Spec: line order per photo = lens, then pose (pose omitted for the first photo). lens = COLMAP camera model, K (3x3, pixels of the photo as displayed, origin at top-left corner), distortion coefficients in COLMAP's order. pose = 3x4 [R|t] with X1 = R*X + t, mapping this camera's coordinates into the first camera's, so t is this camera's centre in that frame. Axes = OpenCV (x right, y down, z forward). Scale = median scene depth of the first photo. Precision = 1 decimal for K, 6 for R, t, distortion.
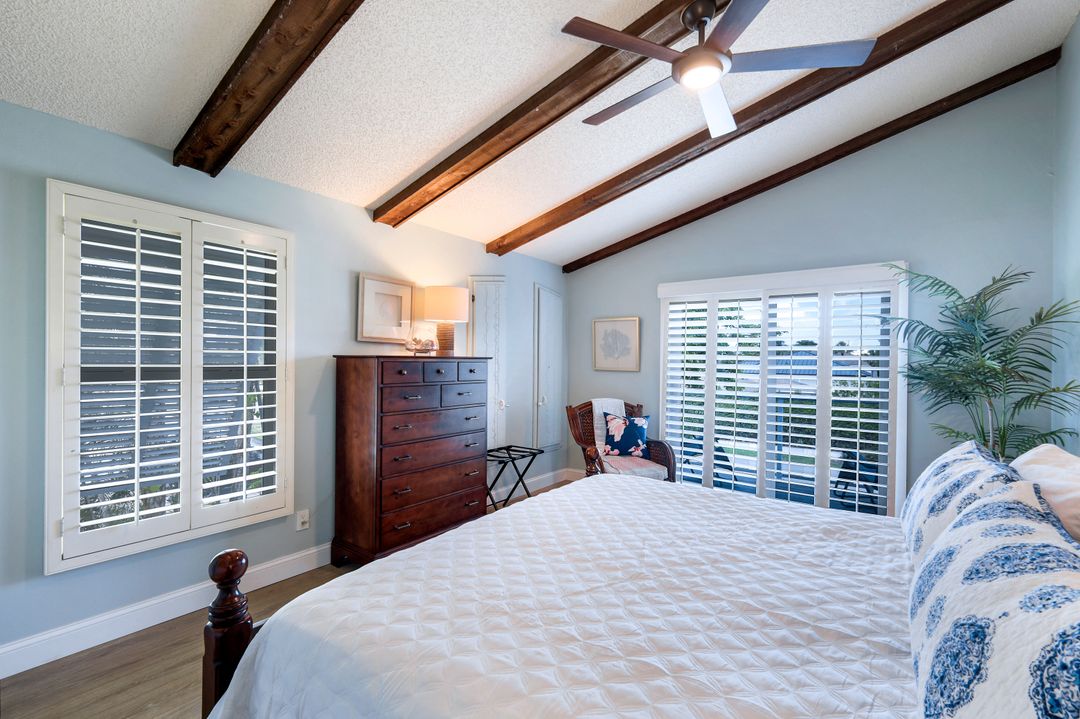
lens RADIAL K [[469.5, 0, 534.0], [0, 469.5, 354.7], [0, 0, 1]] dist [0.009937, -0.002130]
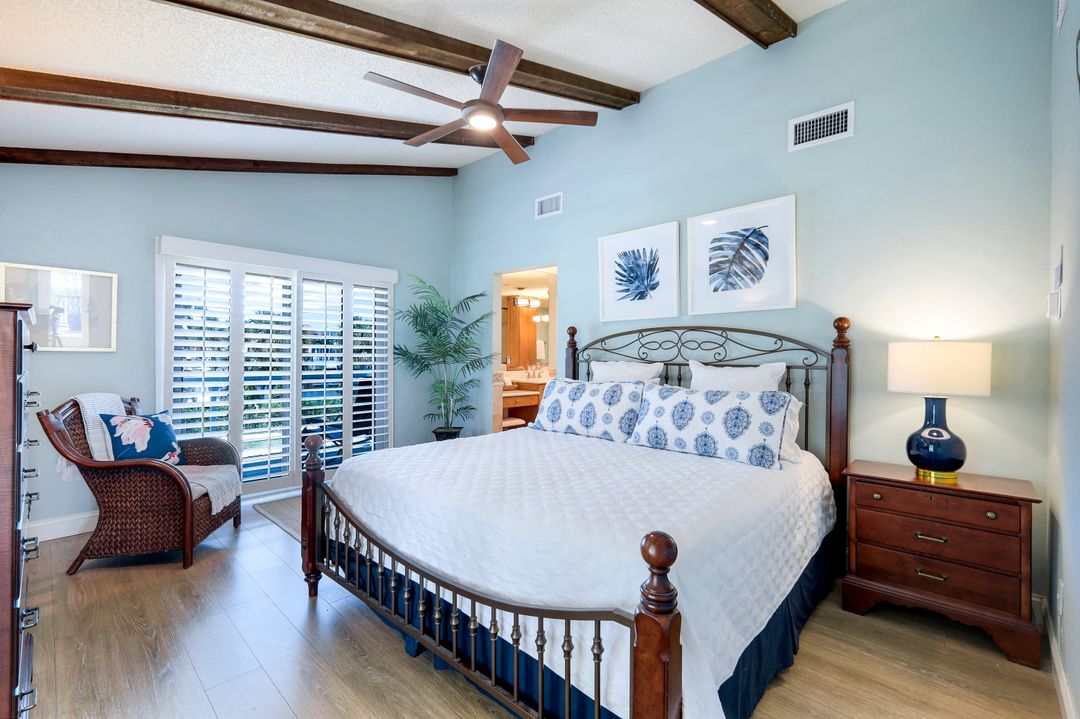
lens RADIAL K [[469.5, 0, 536.4], [0, 469.5, 361.1], [0, 0, 1]] dist [0.009937, -0.002130]
pose [[0.070997, -0.015405, 0.997358, -0.488316], [-0.015920, 0.999736, 0.016575, 0.032401], [-0.997349, -0.017055, 0.070733, 0.392776]]
